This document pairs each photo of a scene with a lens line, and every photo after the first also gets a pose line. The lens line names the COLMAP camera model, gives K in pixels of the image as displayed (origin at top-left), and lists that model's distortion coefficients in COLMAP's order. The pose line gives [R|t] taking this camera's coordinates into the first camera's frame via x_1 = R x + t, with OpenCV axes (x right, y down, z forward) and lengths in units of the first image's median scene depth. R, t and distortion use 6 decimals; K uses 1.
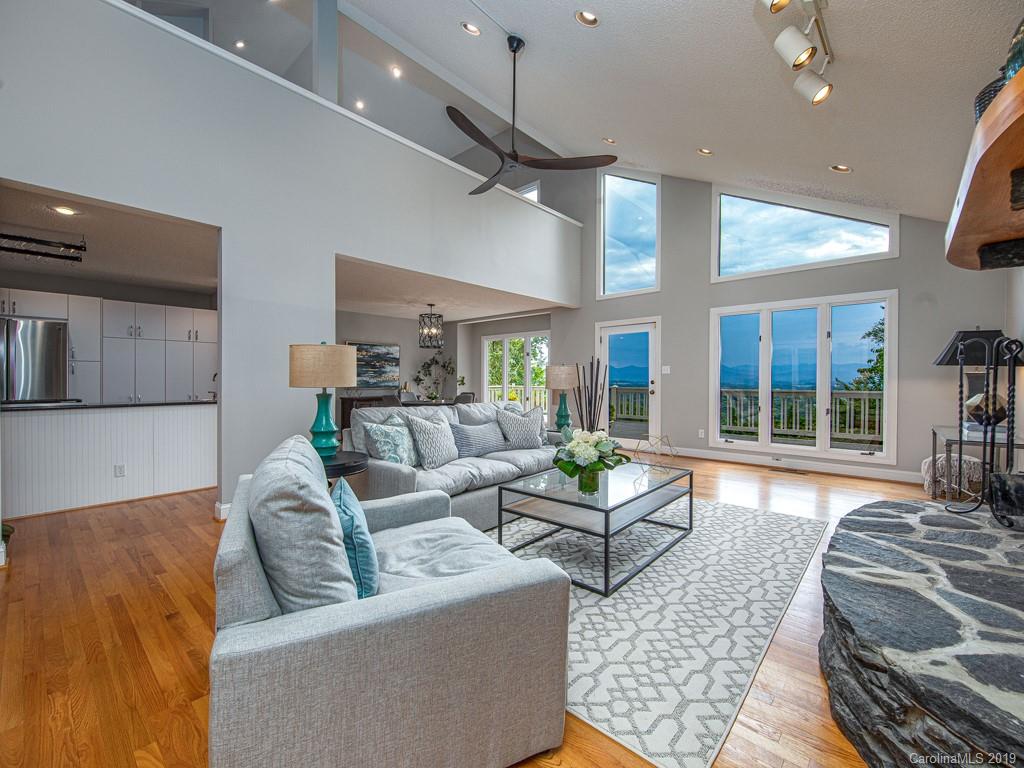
lens RADIAL K [[418.9, 0, 512.0], [0, 418.9, 384.0], [0, 0, 1]] dist [0.000602, 0.000065]
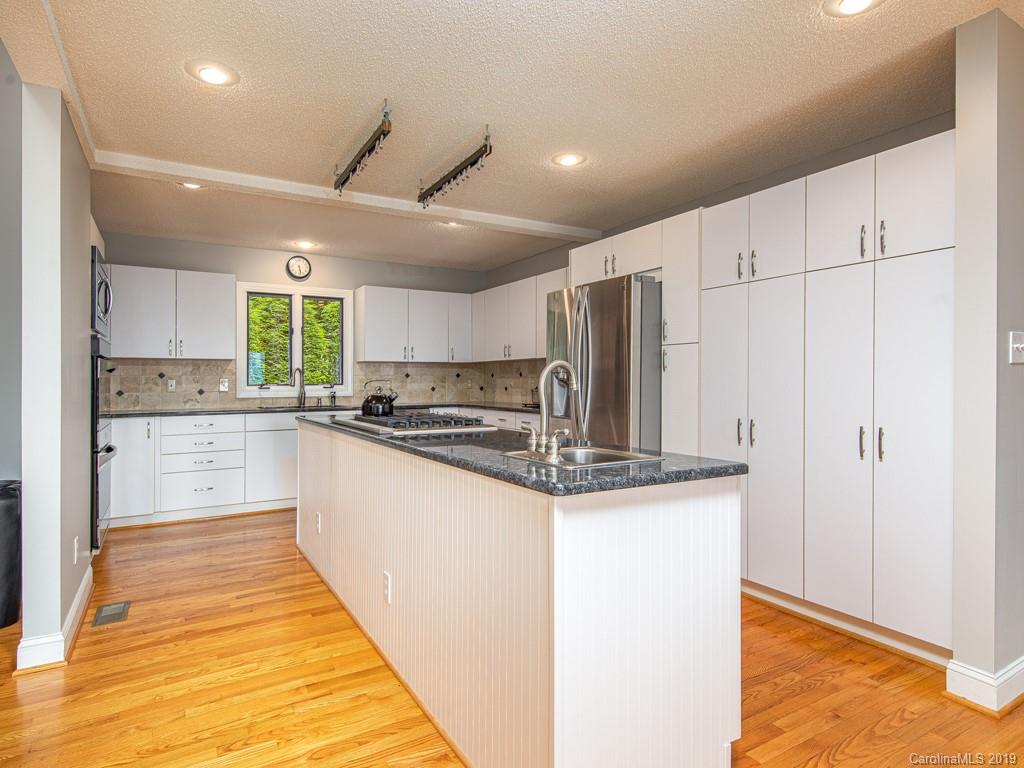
lens RADIAL K [[577.1, 0, 512.0], [0, 577.1, 384.0], [0, 0, 1]] dist [-0.000031, -0.000152]
pose [[-0.299552, 0.002614, -0.954076, -0.203772], [-0.010740, 0.999924, 0.006111, -0.006695], [0.954020, 0.012077, -0.299501, 0.670706]]
